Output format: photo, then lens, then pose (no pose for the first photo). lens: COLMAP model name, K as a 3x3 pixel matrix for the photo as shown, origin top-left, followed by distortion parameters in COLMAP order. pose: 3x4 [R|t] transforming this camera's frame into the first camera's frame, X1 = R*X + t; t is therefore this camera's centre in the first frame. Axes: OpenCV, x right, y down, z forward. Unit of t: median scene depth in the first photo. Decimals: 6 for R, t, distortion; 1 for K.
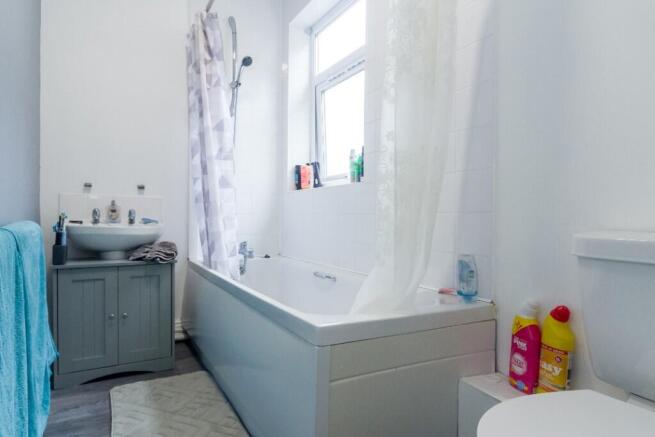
lens RADIAL K [[358.4, 0, 327.5], [0, 358.4, 217.6], [0, 0, 1]] dist [0.007831, 0.000764]
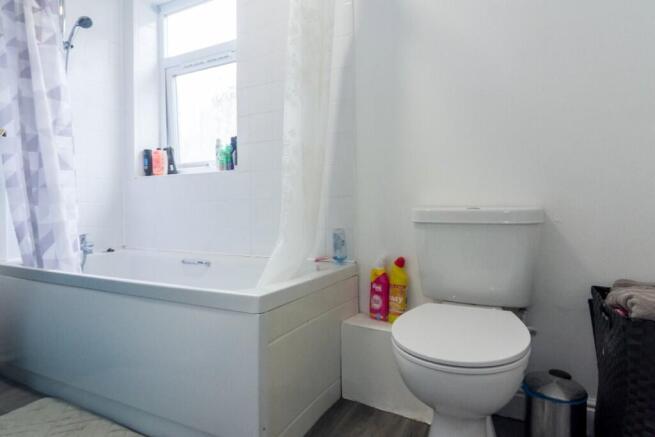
lens RADIAL K [[358.4, 0, 319.0], [0, 358.4, 206.9], [0, 0, 1]] dist [0.007831, 0.000764]
pose [[0.800651, -0.011341, 0.599024, -0.323983], [0.020683, 0.999748, -0.008716, 0.023497], [-0.598774, 0.019368, 0.800684, -0.008949]]
